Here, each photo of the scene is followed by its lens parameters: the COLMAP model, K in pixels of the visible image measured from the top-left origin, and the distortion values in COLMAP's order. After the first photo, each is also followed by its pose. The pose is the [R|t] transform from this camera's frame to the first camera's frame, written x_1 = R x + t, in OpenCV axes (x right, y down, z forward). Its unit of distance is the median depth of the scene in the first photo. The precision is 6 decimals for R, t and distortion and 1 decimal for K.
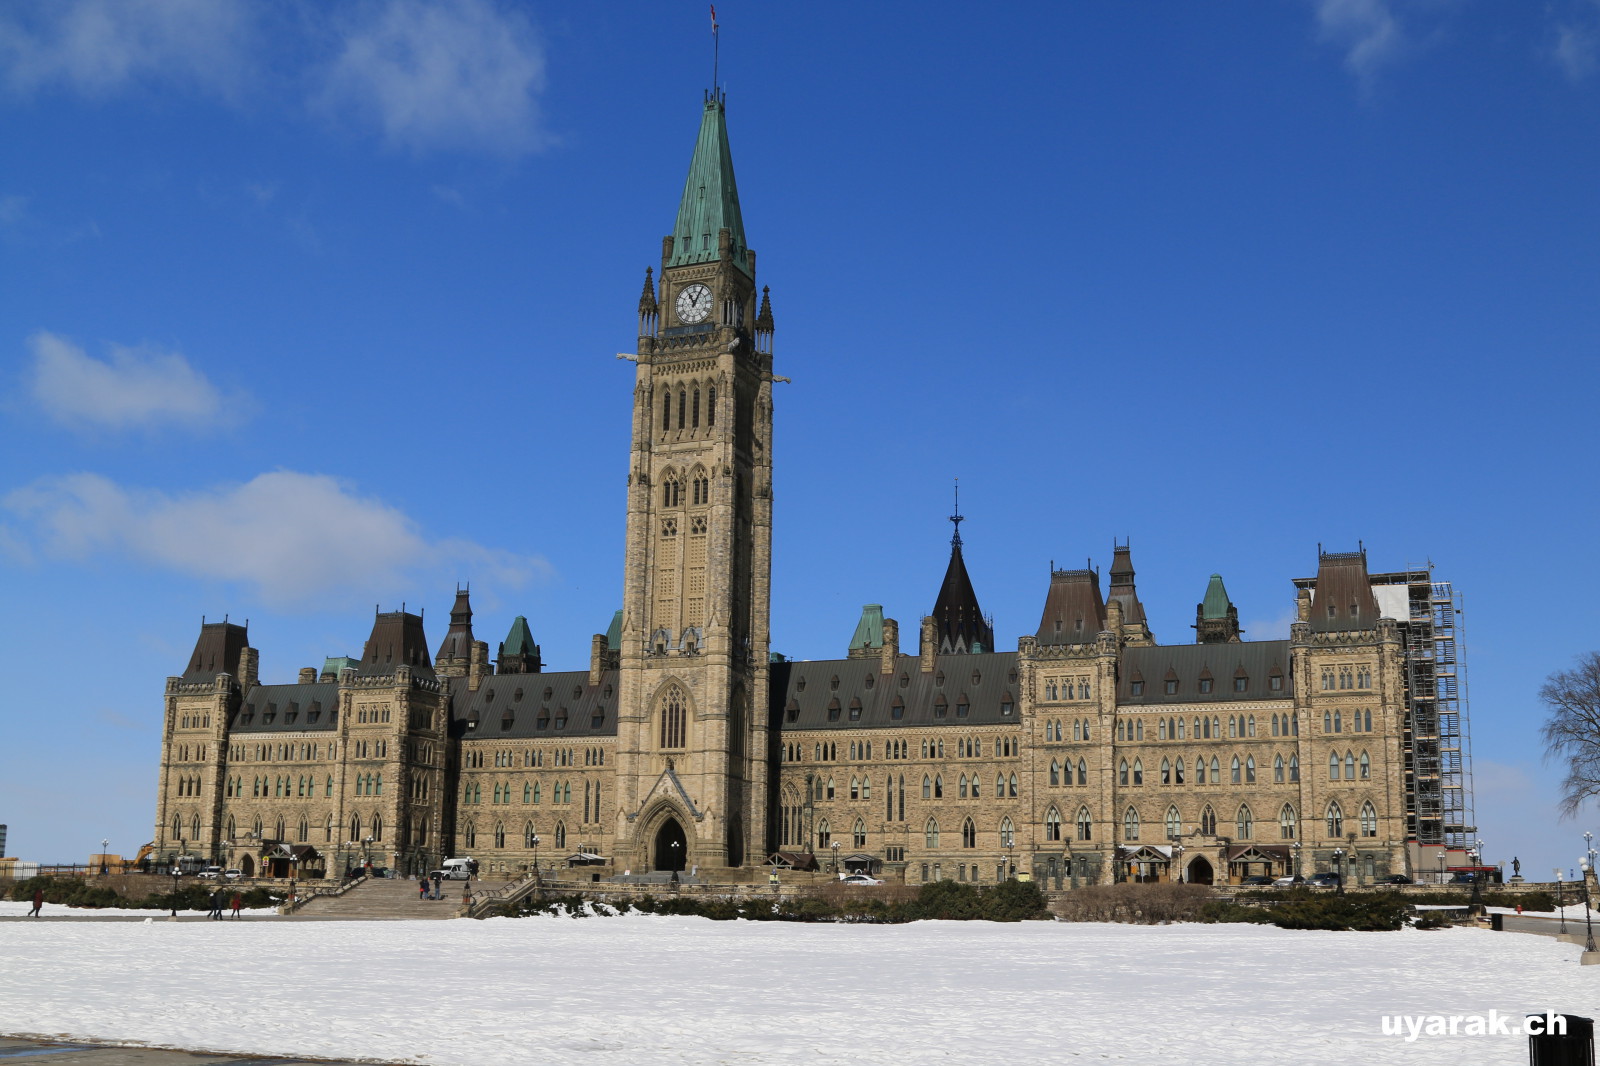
lens RADIAL K [[1757.3, 0, 800.0], [0, 1757.3, 533.0], [0, 0, 1]] dist [-0.107819, 0.023221]
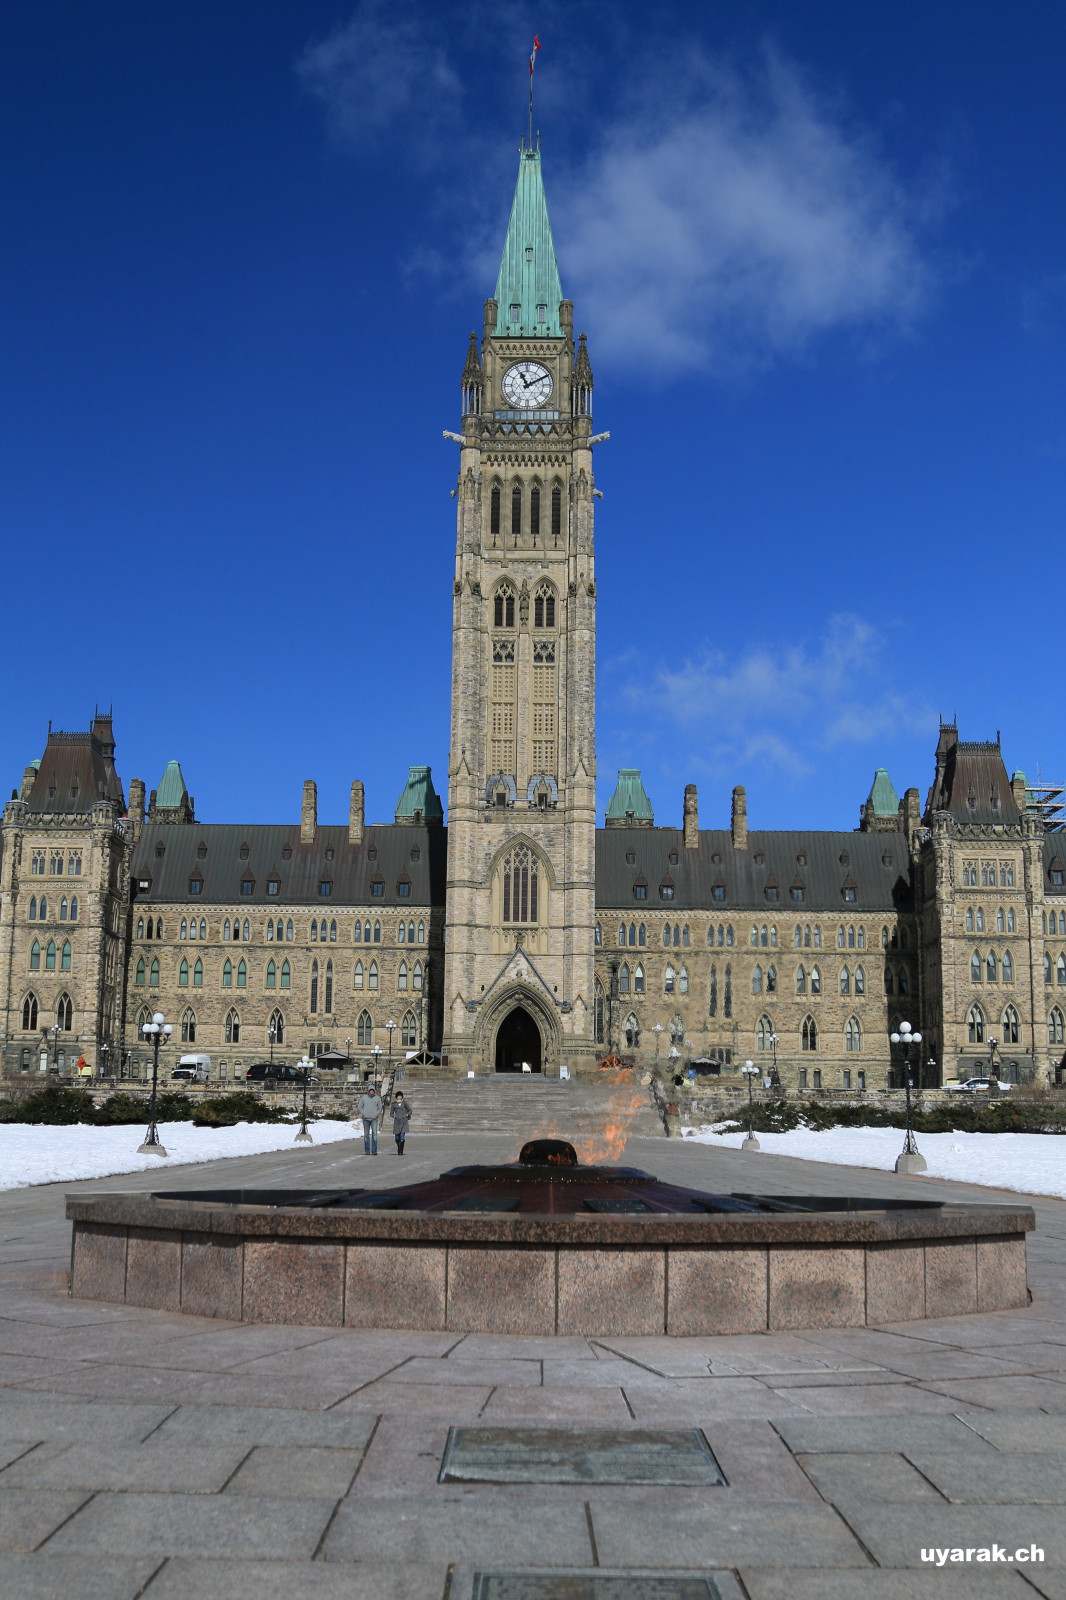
lens RADIAL K [[1757.3, 0, 533.0], [0, 1757.3, 800.0], [0, 0, 1]] dist [-0.107819, 0.023221]
pose [[0.927544, 0.069217, 0.367249, -0.353408], [-0.080942, 0.996580, 0.016604, 0.050255], [-0.364844, -0.045127, 0.929975, 0.234970]]
